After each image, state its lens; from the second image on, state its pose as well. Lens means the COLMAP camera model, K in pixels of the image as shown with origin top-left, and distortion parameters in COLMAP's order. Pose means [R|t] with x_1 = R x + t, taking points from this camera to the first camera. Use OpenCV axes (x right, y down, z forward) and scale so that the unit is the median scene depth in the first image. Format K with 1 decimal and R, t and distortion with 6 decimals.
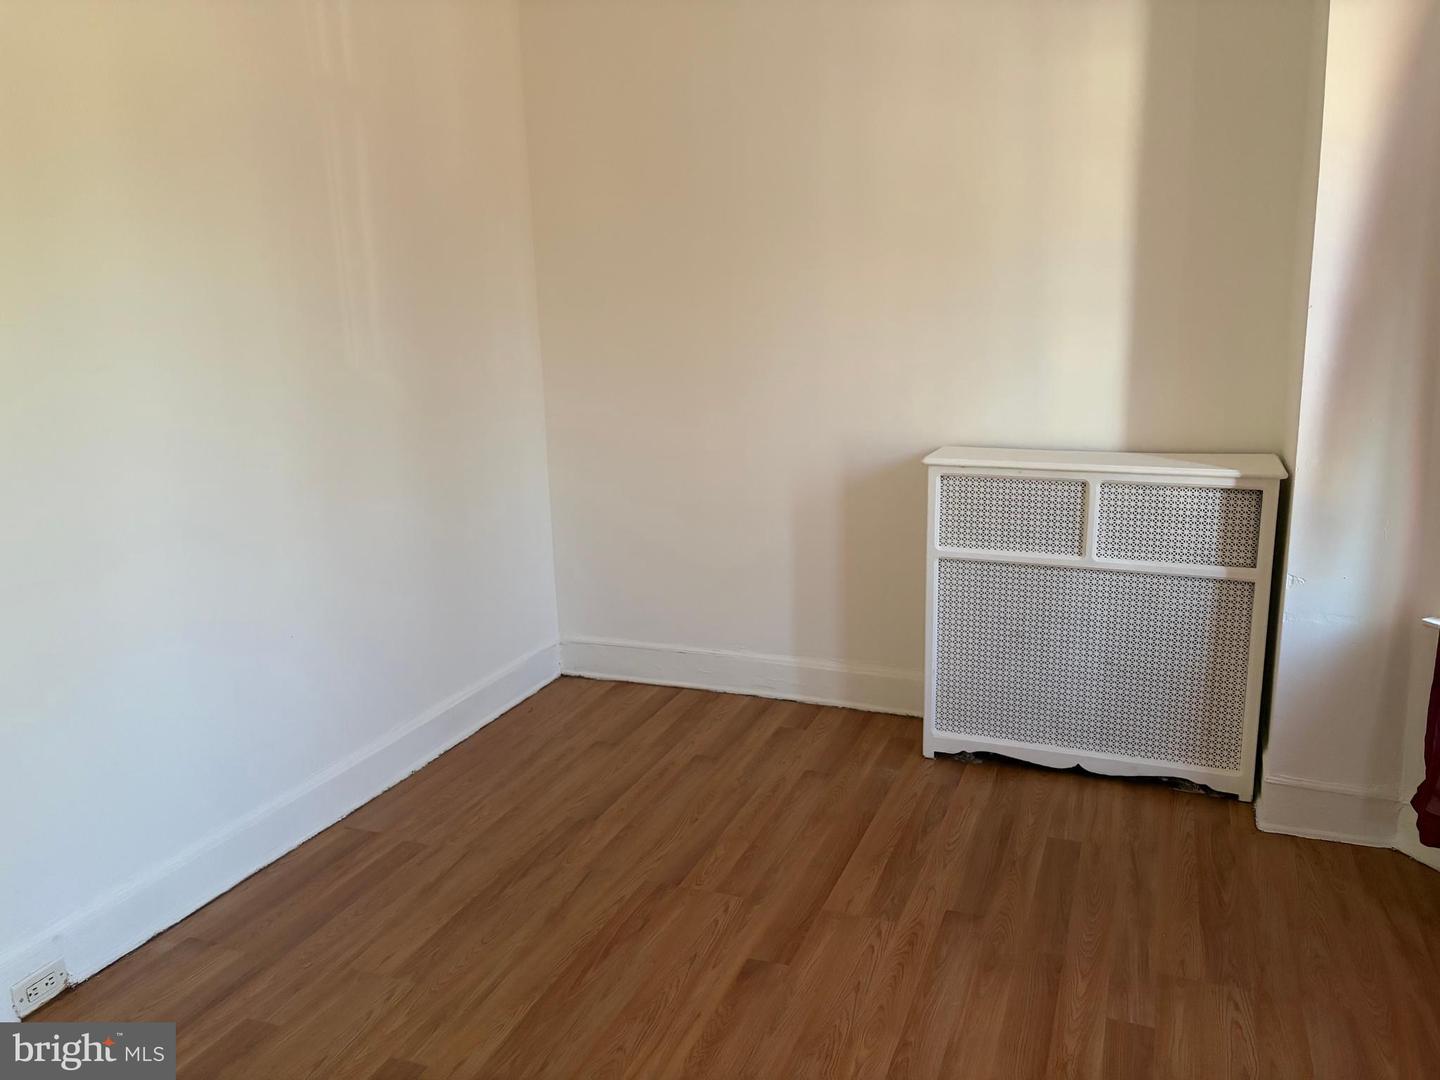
lens RADIAL K [[1090.3, 0, 721.0], [0, 1090.3, 537.4], [0, 0, 1]] dist [0.038022, -0.048305]
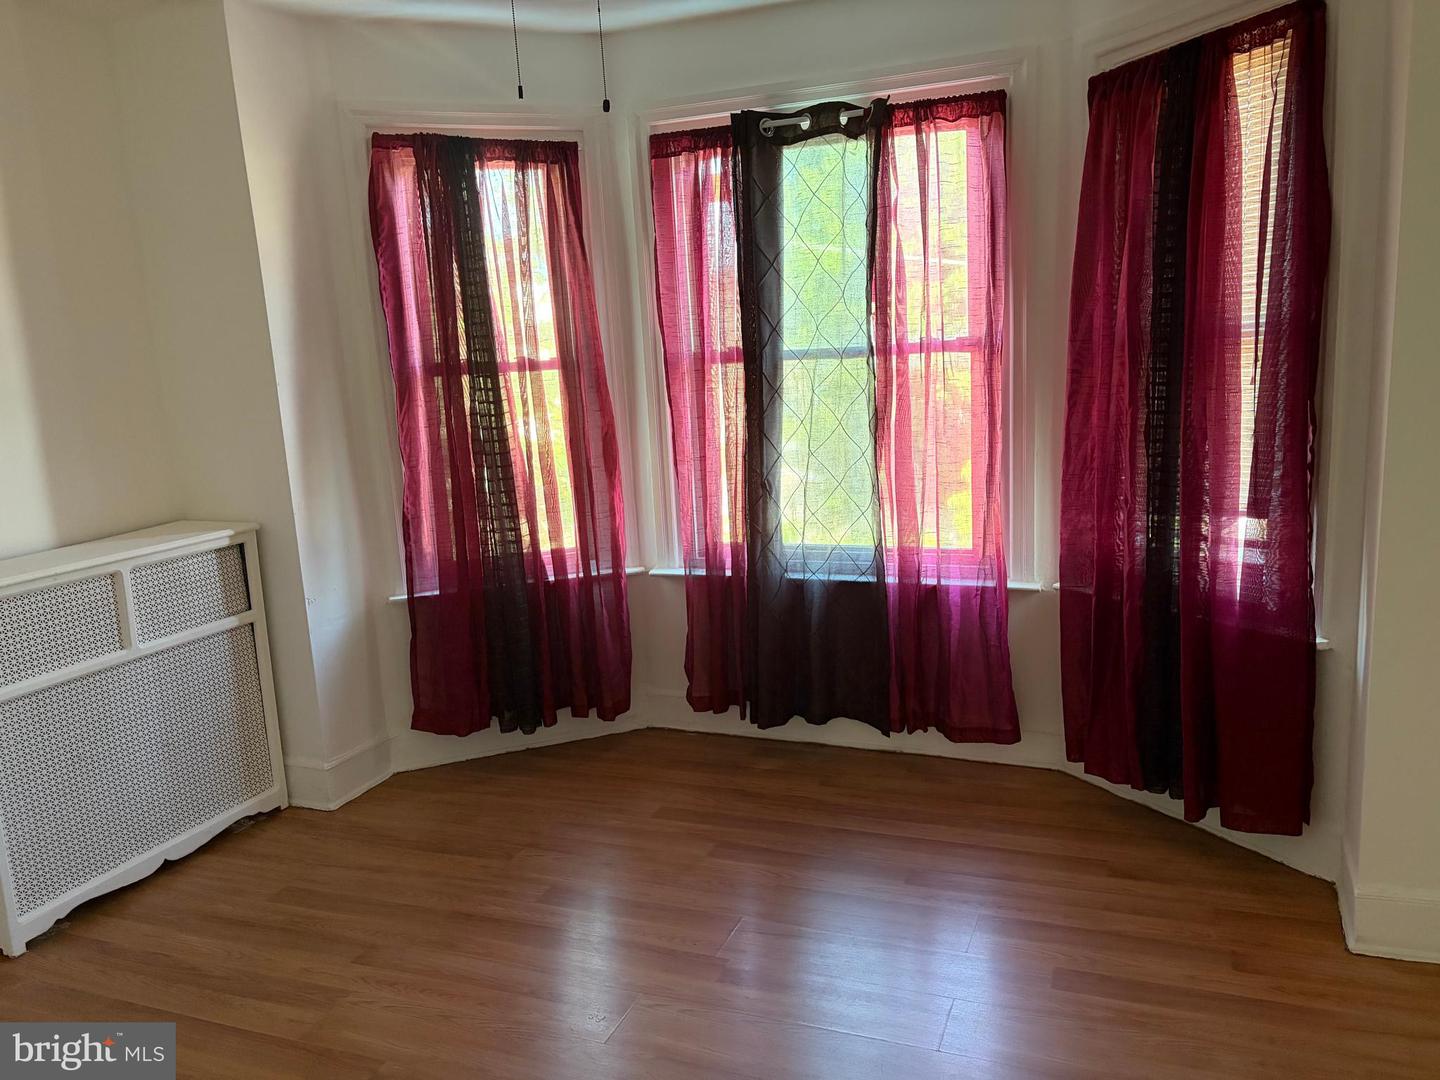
lens RADIAL K [[1090.3, 0, 721.4], [0, 1090.3, 541.5], [0, 0, 1]] dist [0.038022, -0.048305]
pose [[0.003092, -0.162589, 0.986689, -0.627445], [0.264545, 0.951674, 0.155990, -0.087774], [-0.964368, 0.260542, 0.045954, 0.436266]]
